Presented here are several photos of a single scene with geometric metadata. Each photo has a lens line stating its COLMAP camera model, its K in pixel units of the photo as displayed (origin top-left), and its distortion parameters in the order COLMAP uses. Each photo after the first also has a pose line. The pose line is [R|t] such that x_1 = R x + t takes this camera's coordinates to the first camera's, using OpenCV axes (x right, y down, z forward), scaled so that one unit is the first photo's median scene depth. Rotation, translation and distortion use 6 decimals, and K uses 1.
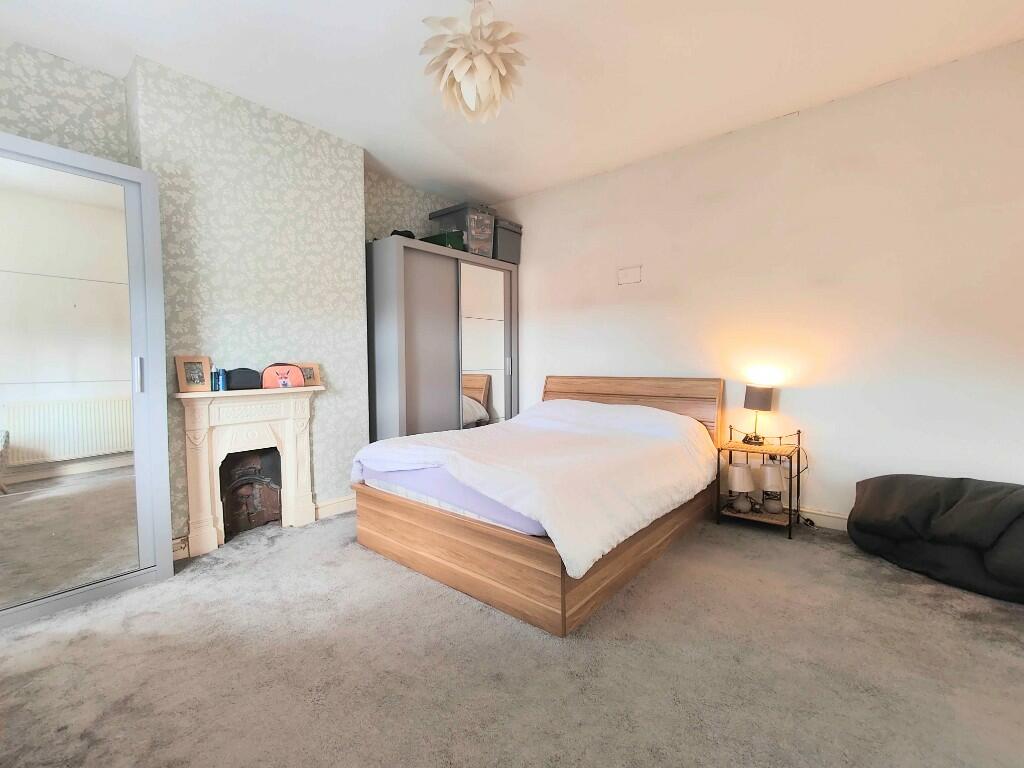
lens RADIAL K [[448.9, 0, 511.4], [0, 448.9, 381.0], [0, 0, 1]] dist [0.000091, 0.001058]
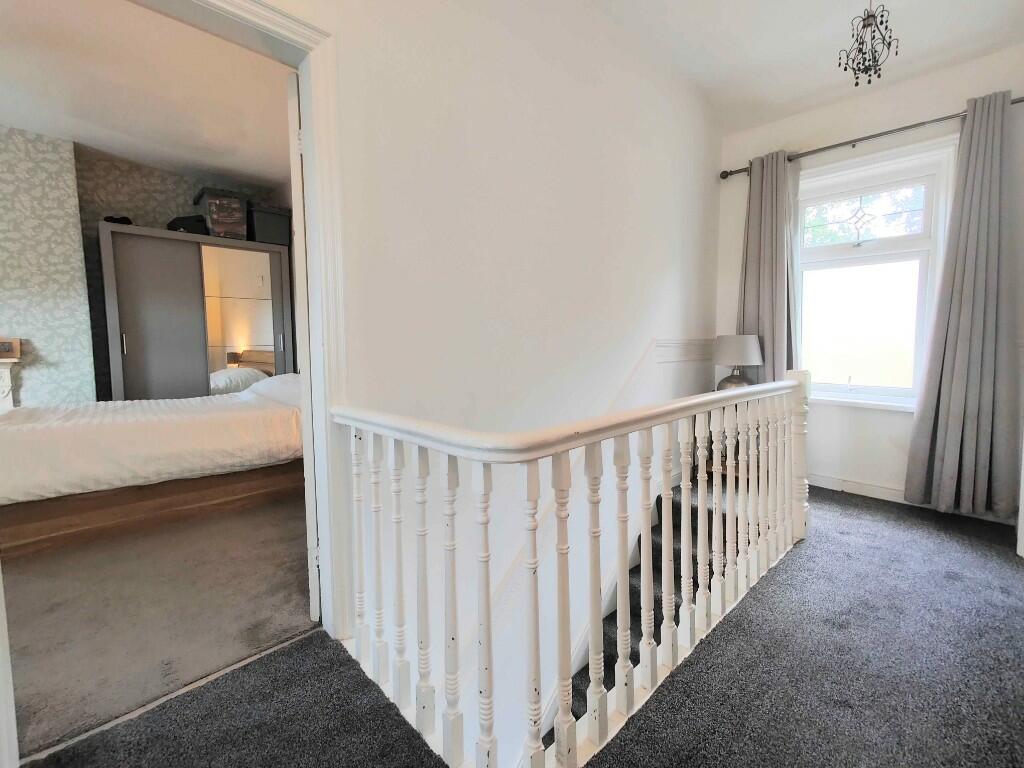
lens RADIAL K [[448.9, 0, 515.7], [0, 448.9, 382.3], [0, 0, 1]] dist [0.000091, 0.001058]
pose [[0.995282, 0.005227, -0.096884, 0.877345], [-0.001103, 0.999093, 0.042568, 0.020115], [0.097019, -0.042260, 0.994385, -0.008738]]
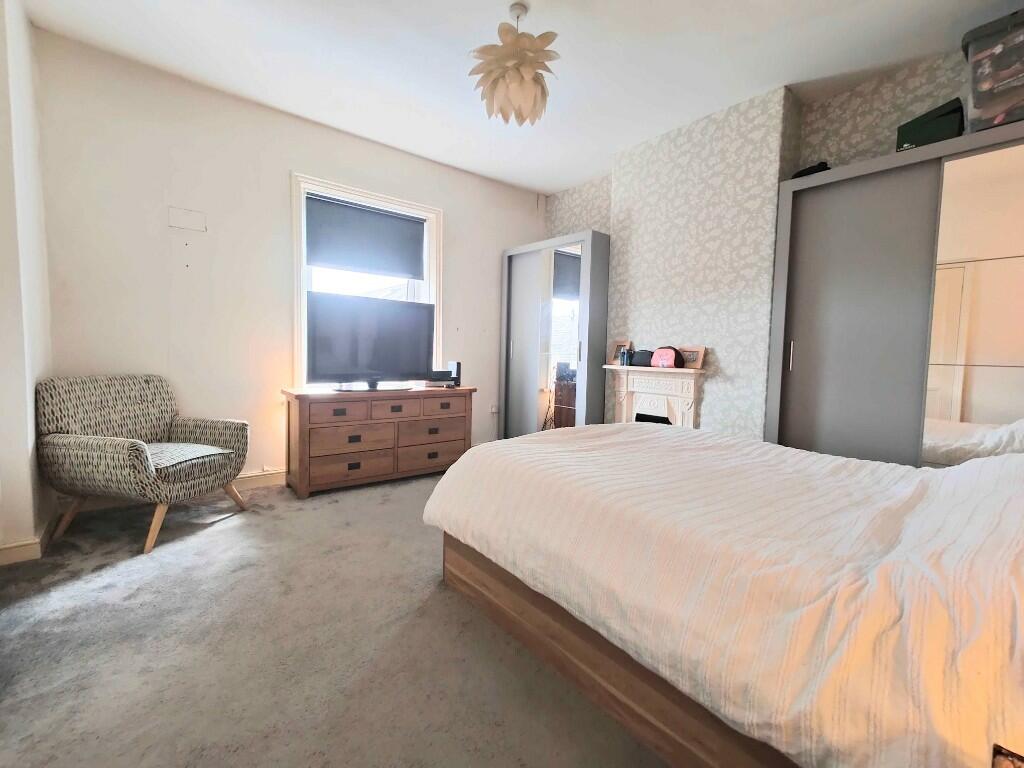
lens RADIAL K [[448.9, 0, 510.5], [0, 448.9, 380.9], [0, 0, 1]] dist [0.000091, 0.001058]
pose [[-0.201933, 0.073121, -0.976666, 0.630937], [-0.060891, 0.994343, 0.087034, -0.024501], [0.977505, 0.077045, -0.196338, 0.736115]]
